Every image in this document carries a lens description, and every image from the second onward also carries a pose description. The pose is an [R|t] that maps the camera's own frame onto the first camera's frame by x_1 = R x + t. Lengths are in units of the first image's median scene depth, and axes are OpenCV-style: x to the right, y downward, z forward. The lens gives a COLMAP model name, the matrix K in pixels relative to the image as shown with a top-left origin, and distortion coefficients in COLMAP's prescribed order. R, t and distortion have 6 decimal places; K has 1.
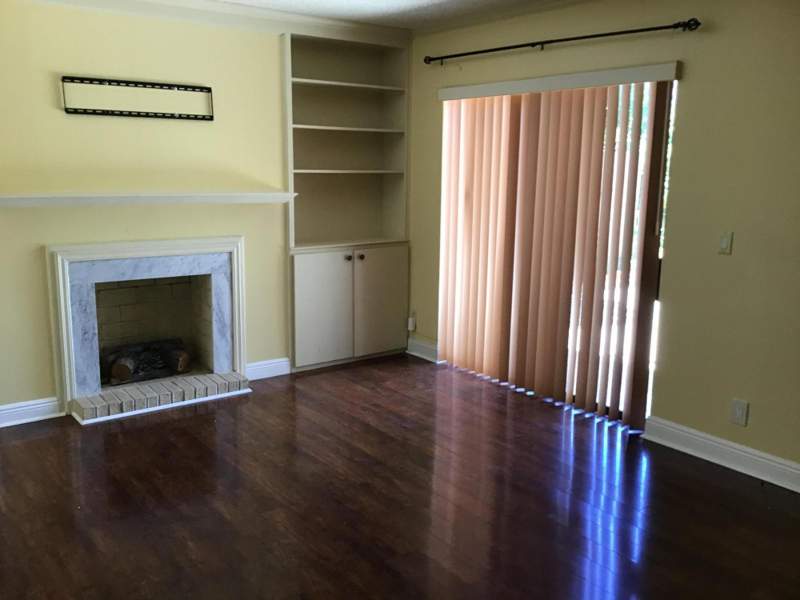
lens RADIAL K [[723.4, 0, 406.1], [0, 723.4, 302.3], [0, 0, 1]] dist [0.072248, -0.063624]
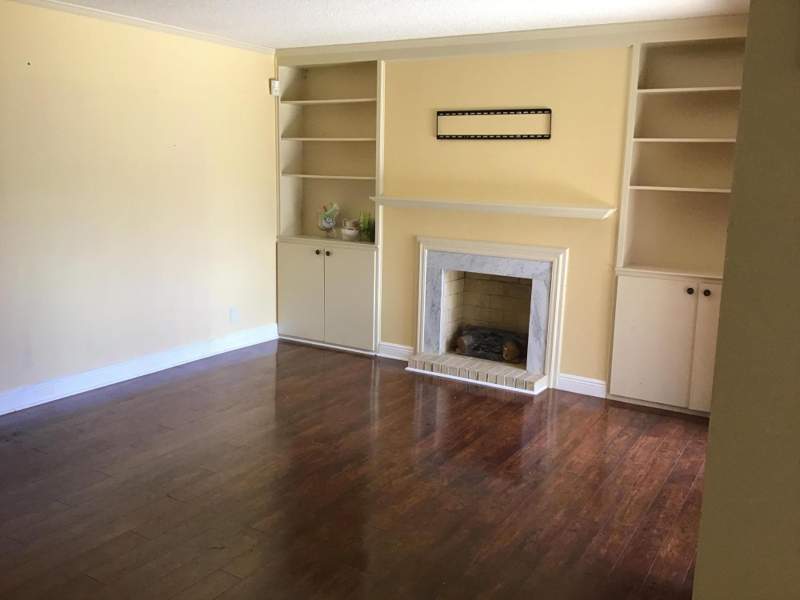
lens RADIAL K [[723.4, 0, 406.1], [0, 723.4, 299.0], [0, 0, 1]] dist [0.072248, -0.063624]
pose [[0.368828, 0.162470, -0.915188, 0.668527], [-0.202342, 0.975026, 0.091548, -0.071684], [0.907207, 0.151416, 0.392491, 0.409999]]
